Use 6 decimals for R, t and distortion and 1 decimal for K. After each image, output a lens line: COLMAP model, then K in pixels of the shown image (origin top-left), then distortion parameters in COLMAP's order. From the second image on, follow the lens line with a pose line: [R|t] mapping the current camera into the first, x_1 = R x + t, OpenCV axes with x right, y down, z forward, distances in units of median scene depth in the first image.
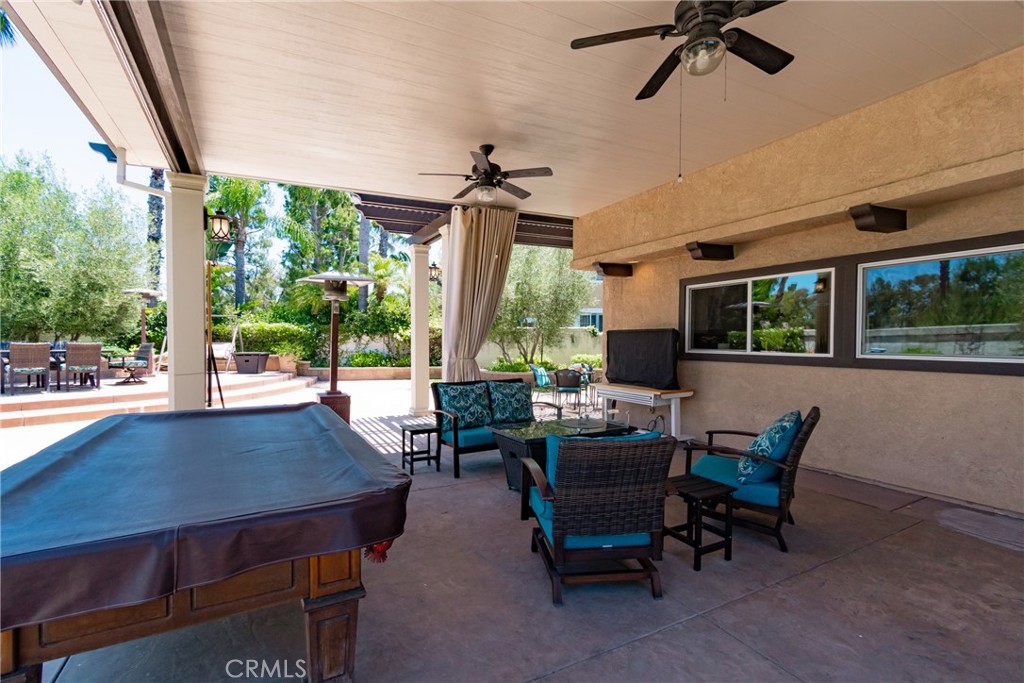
lens RADIAL K [[459.5, 0, 497.7], [0, 459.5, 347.0], [0, 0, 1]] dist [0.003691, 0.000126]
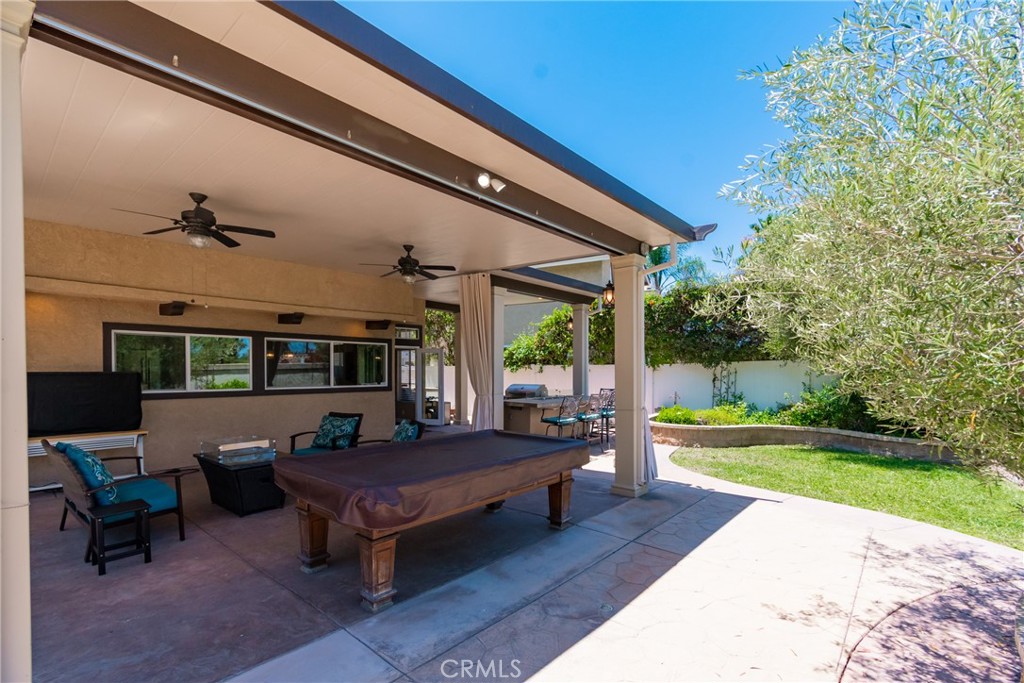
lens RADIAL K [[458.5, 0, 516.6], [0, 458.5, 371.0], [0, 0, 1]] dist [0.001177, -0.000011]
pose [[-0.355007, -0.003721, 0.934856, -0.786766], [0.013415, 0.999869, 0.009074, -0.033559], [-0.934767, 0.015763, -0.354910, 0.465969]]
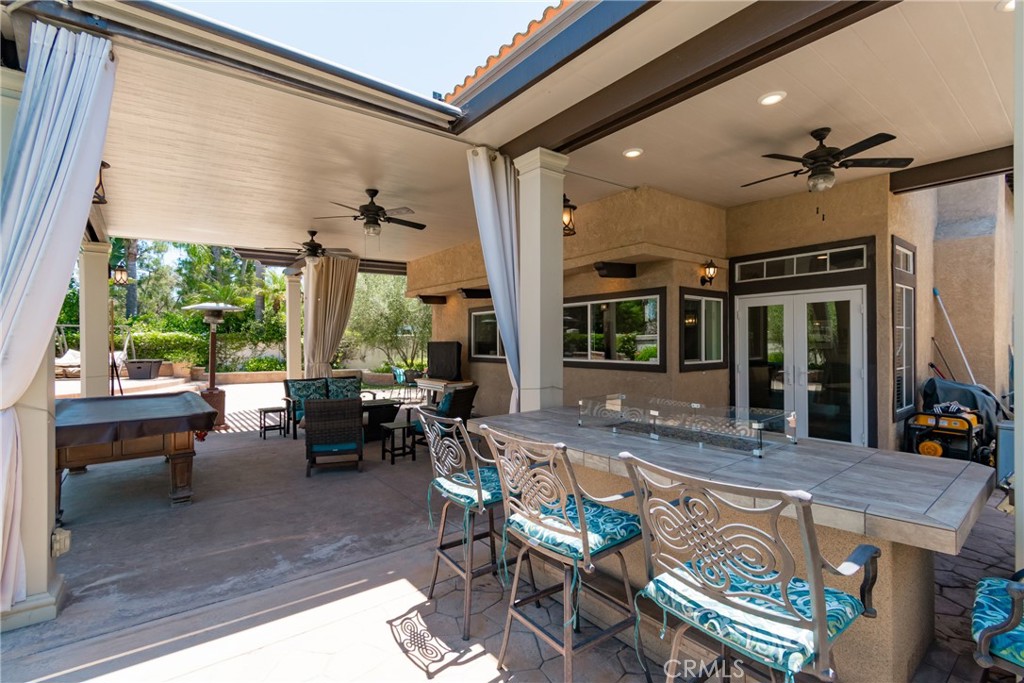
lens RADIAL K [[457.1, 0, 518.0], [0, 457.1, 342.9], [0, 0, 1]] dist [0.006575, -0.000195]
pose [[0.981289, -0.006463, 0.192432, 0.240693], [0.009127, 0.999874, -0.012960, -0.011510], [-0.192324, 0.014474, 0.981225, -0.457678]]
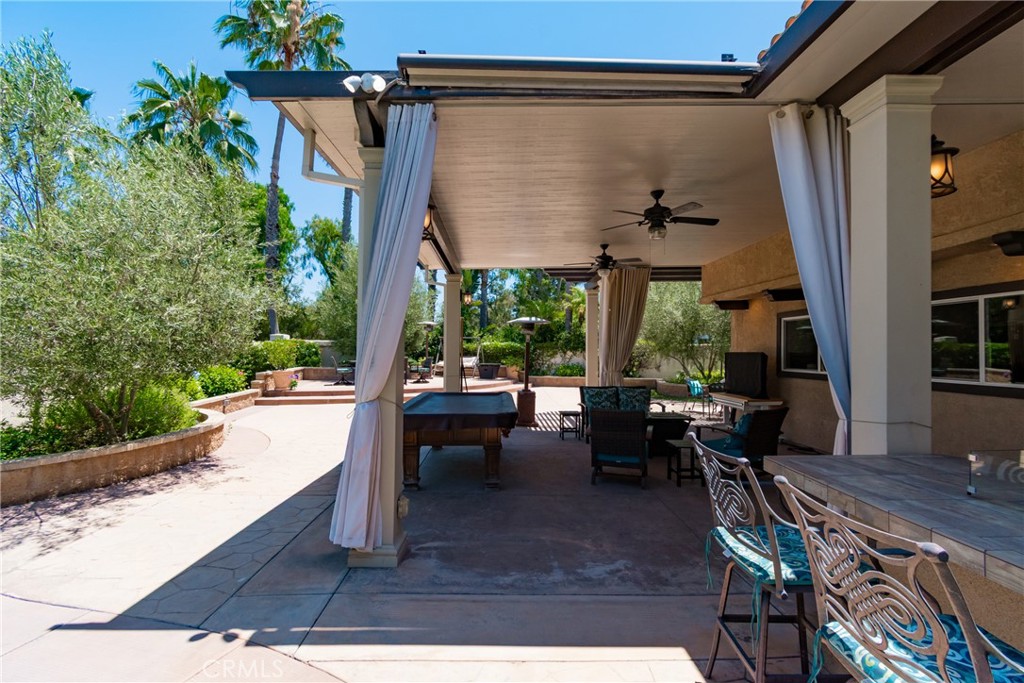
lens RADIAL K [[452.7, 0, 519.2], [0, 452.7, 343.9], [0, 0, 1]] dist [0.002883, -0.000281]
pose [[0.904777, -0.002322, -0.425879, 0.256813], [-0.011645, 0.999476, -0.030190, -0.014377], [0.425726, 0.032274, 0.904276, -0.394623]]
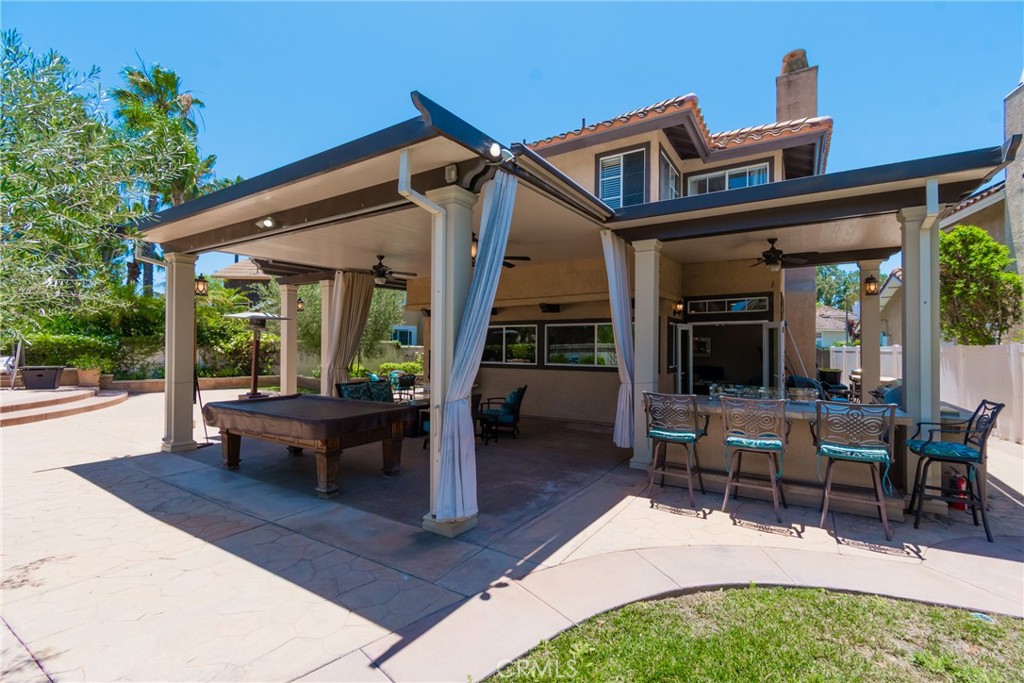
lens RADIAL K [[446.1, 0, 517.7], [0, 446.1, 342.6], [0, 0, 1]] dist [0.000645, -0.000288]
pose [[0.864056, 0.008812, 0.503318, -0.296068], [0.003584, 0.999714, -0.023655, -0.022778], [-0.503382, 0.022243, 0.863777, -0.554255]]
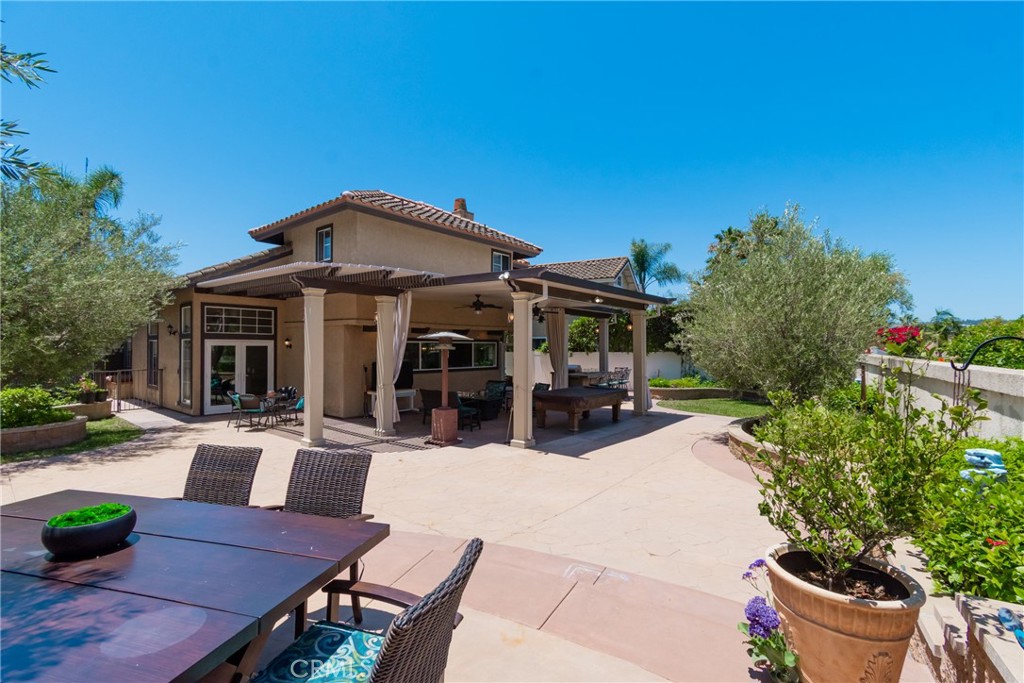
lens RADIAL K [[450.9, 0, 515.0], [0, 450.9, 339.8], [0, 0, 1]] dist [0.001105, -0.000338]
pose [[-0.384286, 0.013828, 0.923111, -1.607191], [0.015450, 0.999844, -0.008545, -0.101341], [-0.923085, 0.010978, -0.384440, 1.172053]]
